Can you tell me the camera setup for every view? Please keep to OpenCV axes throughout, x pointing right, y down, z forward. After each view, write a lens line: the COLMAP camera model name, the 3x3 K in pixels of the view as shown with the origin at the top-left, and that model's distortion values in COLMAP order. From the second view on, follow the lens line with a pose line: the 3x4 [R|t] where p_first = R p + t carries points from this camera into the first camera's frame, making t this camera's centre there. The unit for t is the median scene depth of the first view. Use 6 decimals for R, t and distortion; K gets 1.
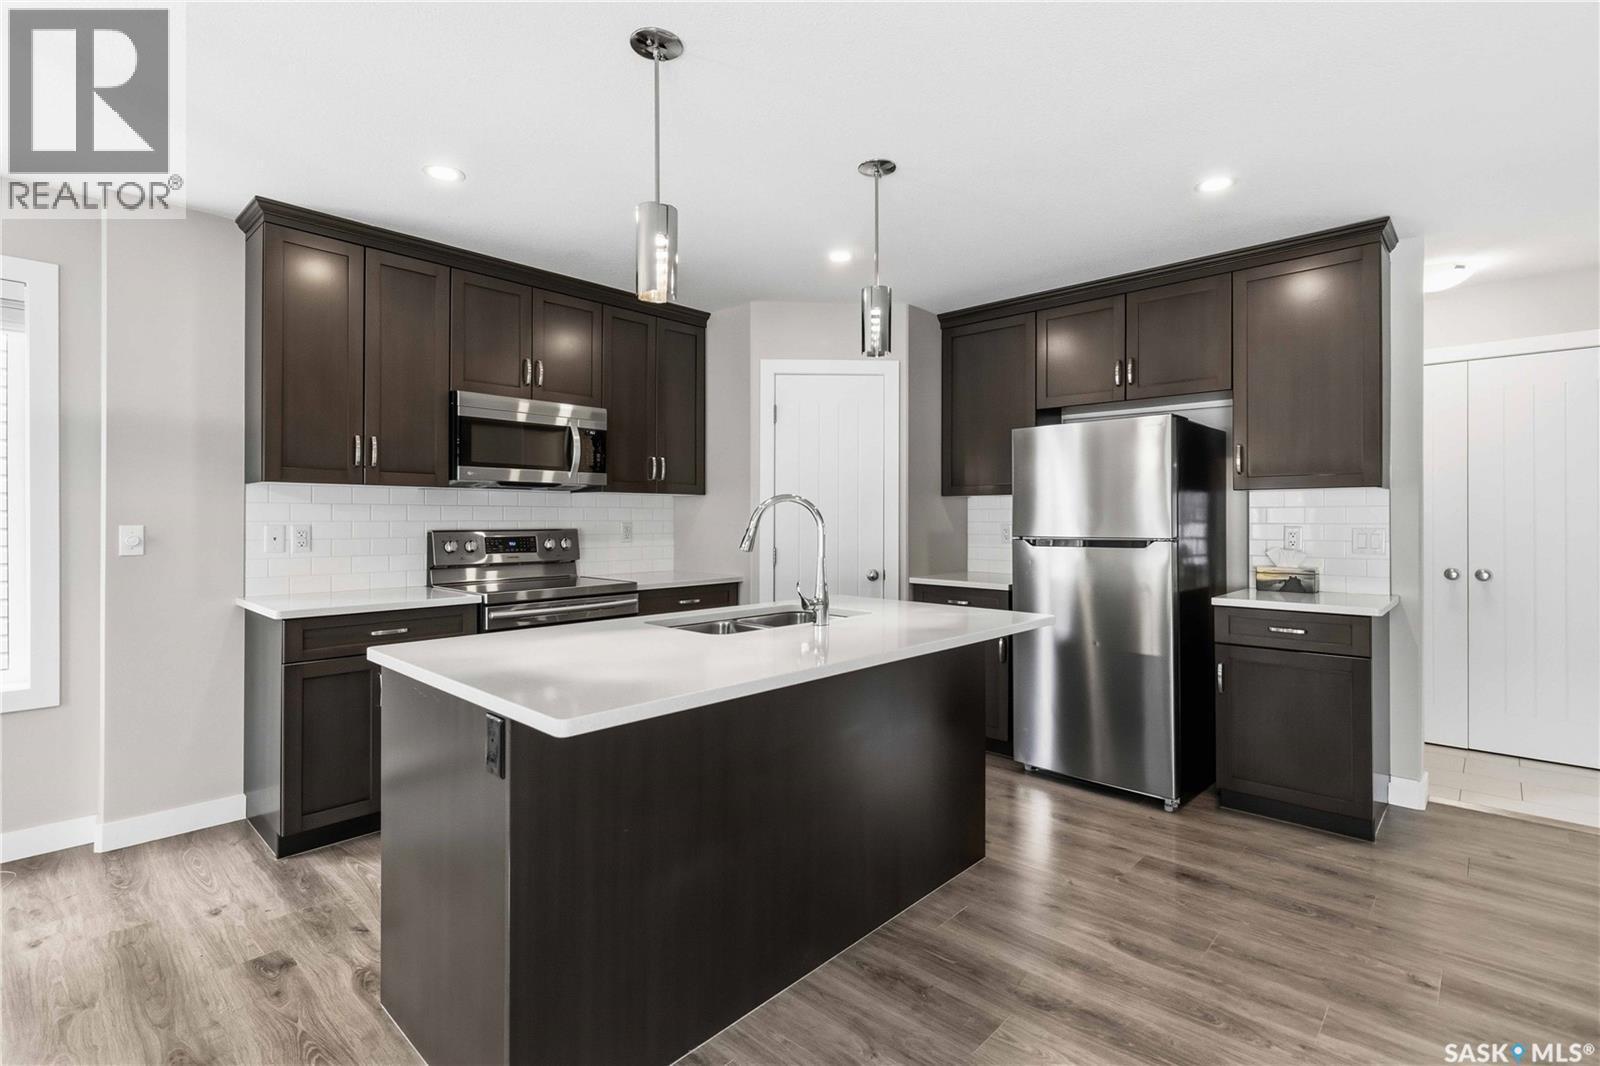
lens RADIAL K [[746.4, 0, 807.9], [0, 746.4, 520.6], [0, 0, 1]] dist [0.001889, 0.000128]
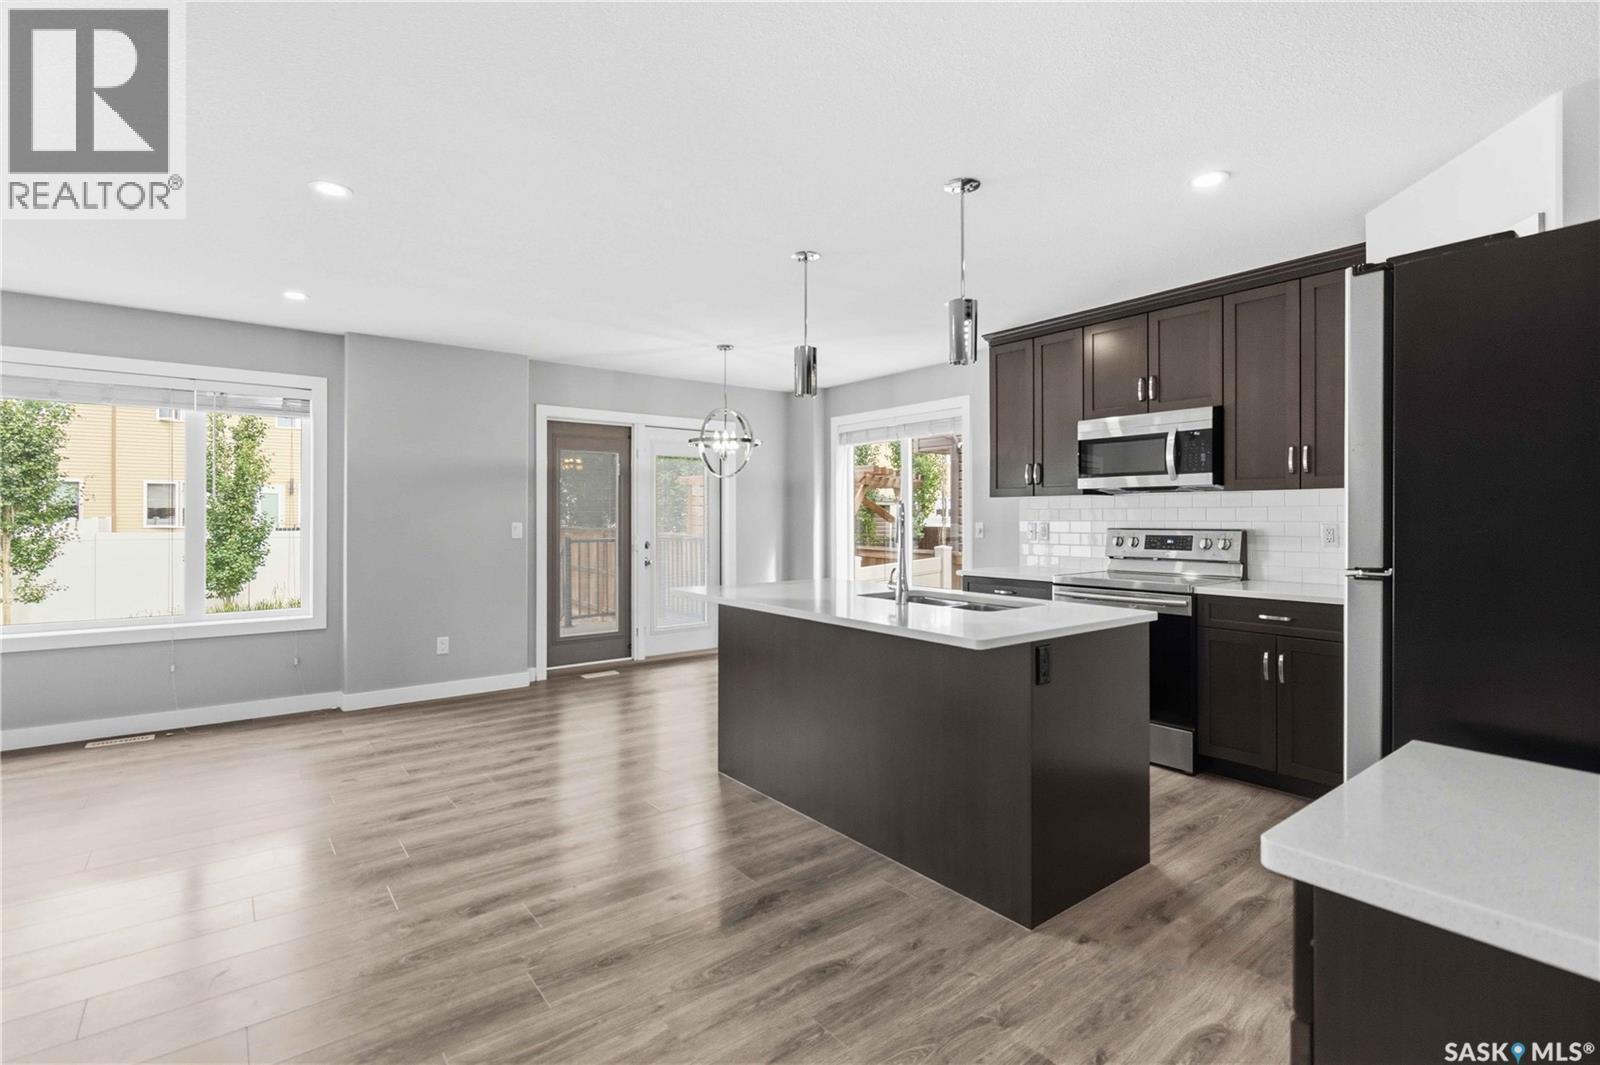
lens RADIAL K [[742.4, 0, 802.4], [0, 742.4, 512.2], [0, 0, 1]] dist [-0.002007, -0.000579]
pose [[-0.159534, -0.006962, -0.987168, 0.848659], [-0.001065, 0.999976, -0.006880, -0.004360], [0.987192, -0.000046, -0.159537, 0.686378]]
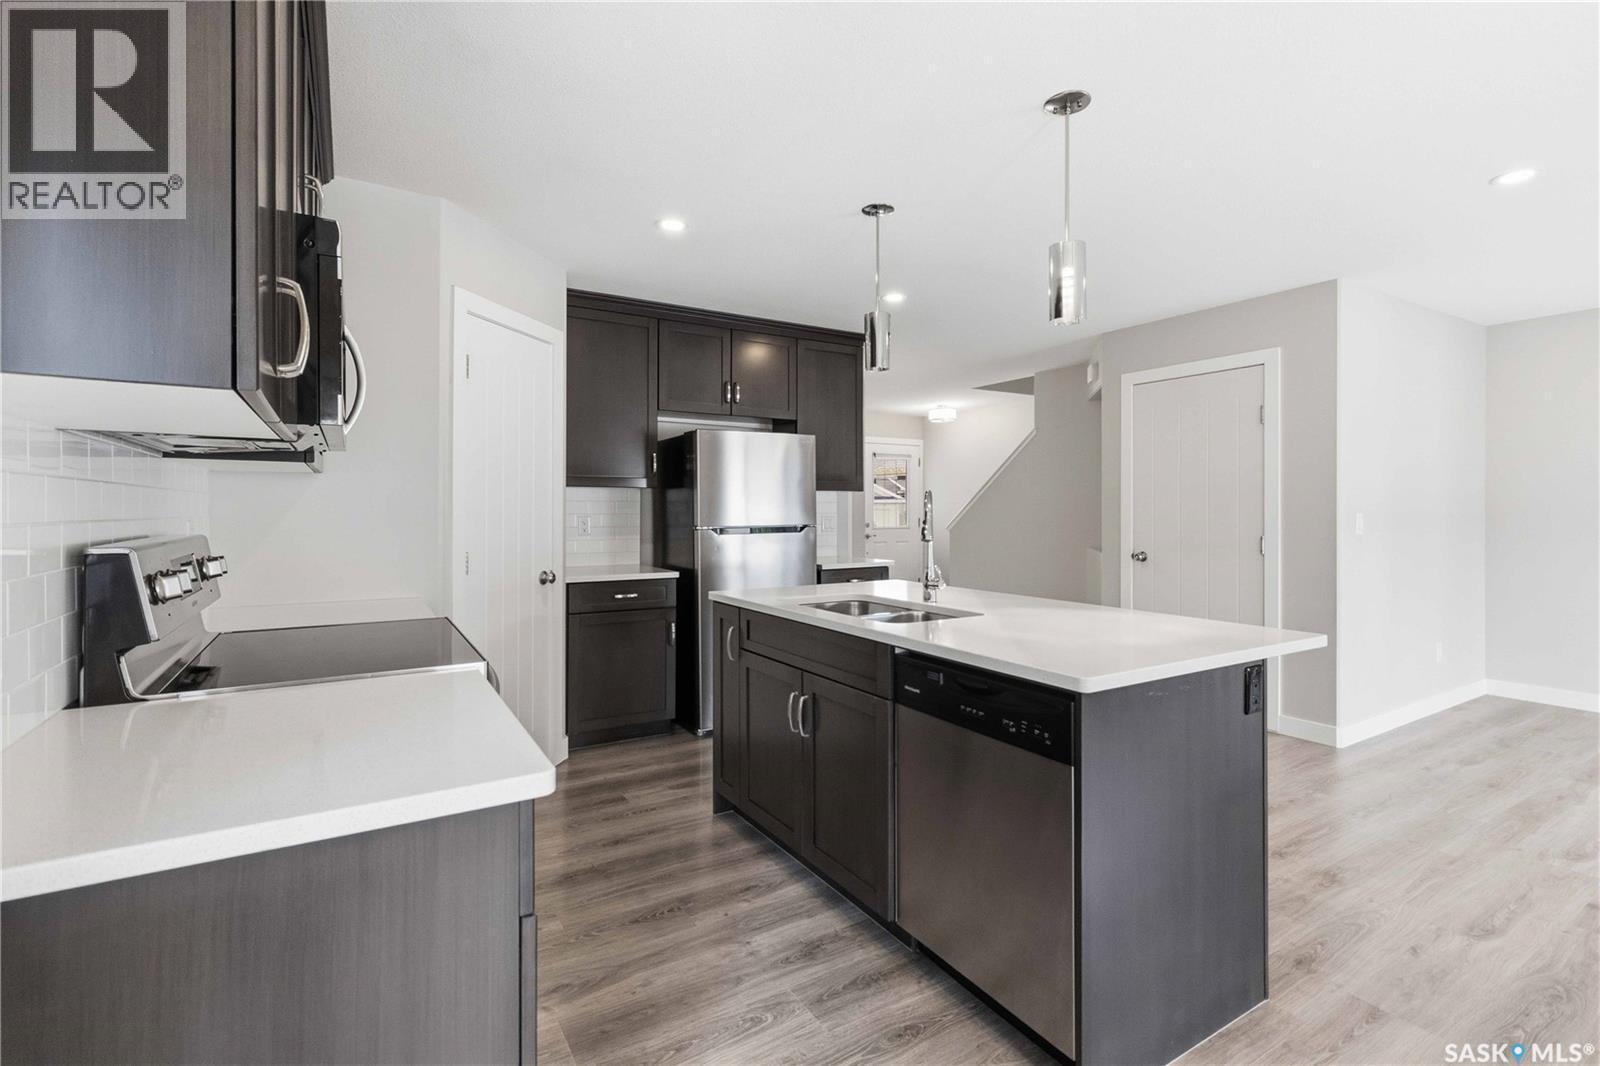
lens RADIAL K [[741.6, 0, 798.6], [0, 741.6, 510.9], [0, 0, 1]] dist [-0.002683, 0.000700]
pose [[0.262818, -0.003264, 0.964840, -0.770791], [0.003171, 0.999992, 0.002519, -0.004677], [-0.964840, 0.002397, 0.262826, 0.593505]]
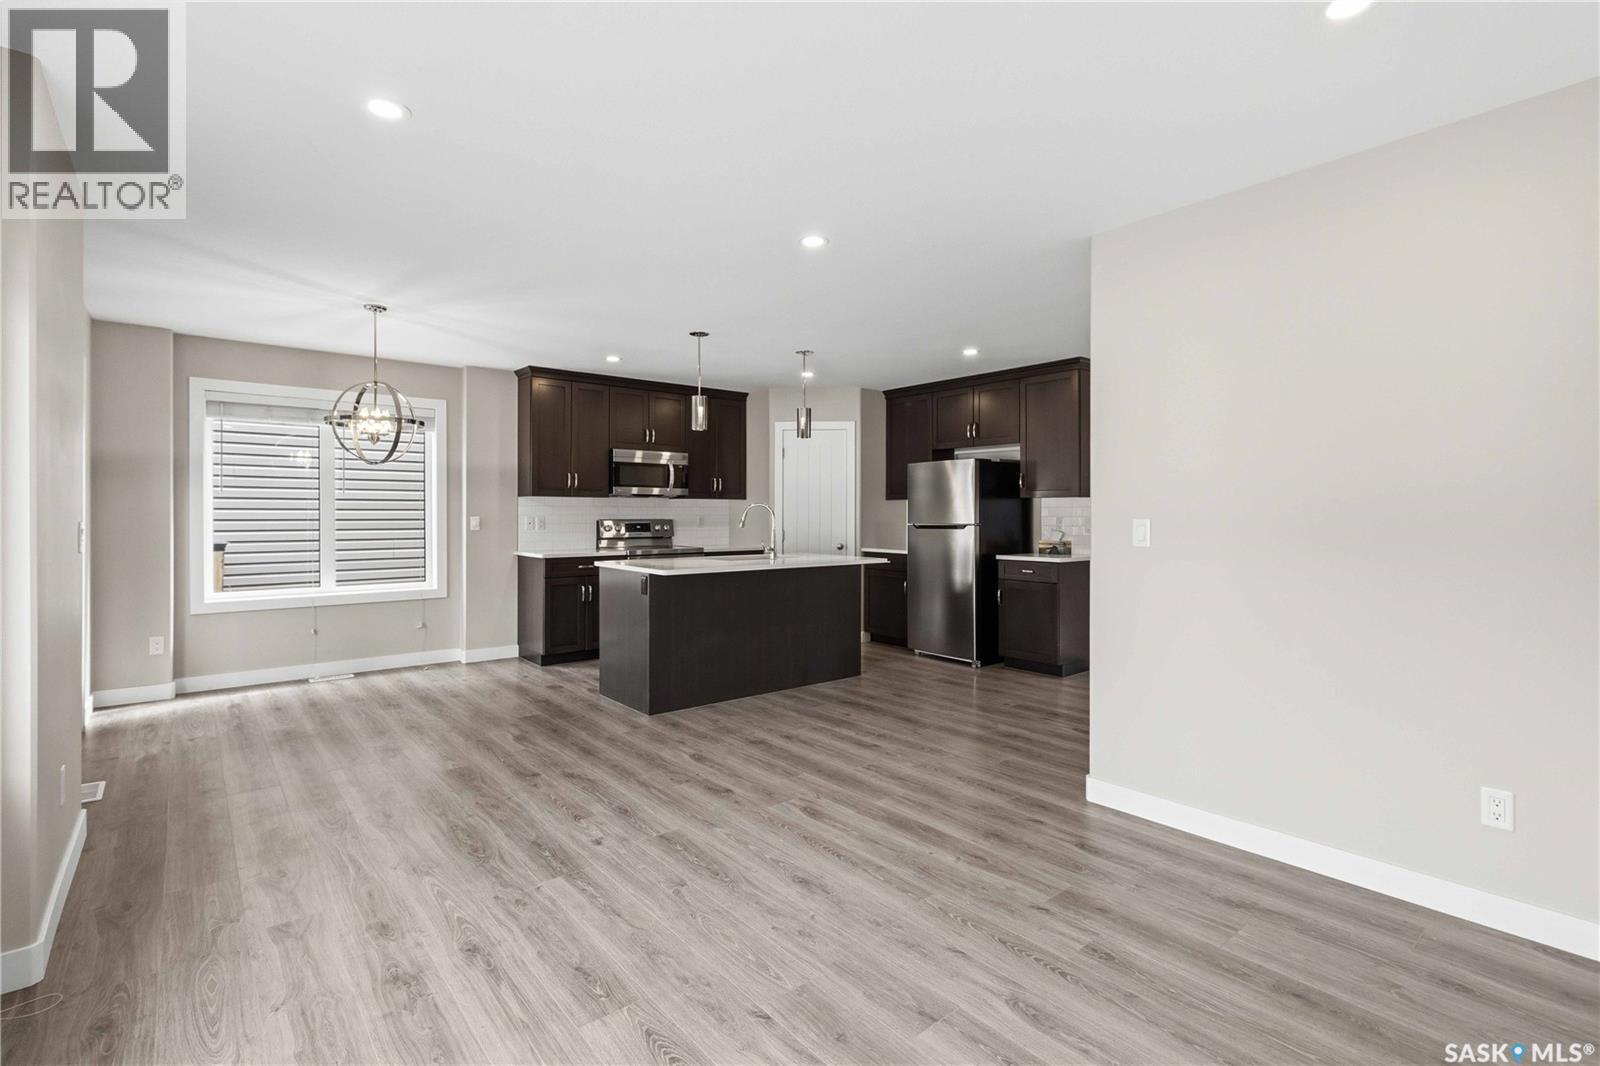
lens RADIAL K [[752.5, 0, 806.7], [0, 752.5, 518.7], [0, 0, 1]] dist [-0.000763, -0.000363]
pose [[0.991746, 0.001085, -0.128214, 0.276632], [-0.000451, 0.999988, 0.004974, 0.001101], [0.128218, -0.004875, 0.991734, -0.858116]]
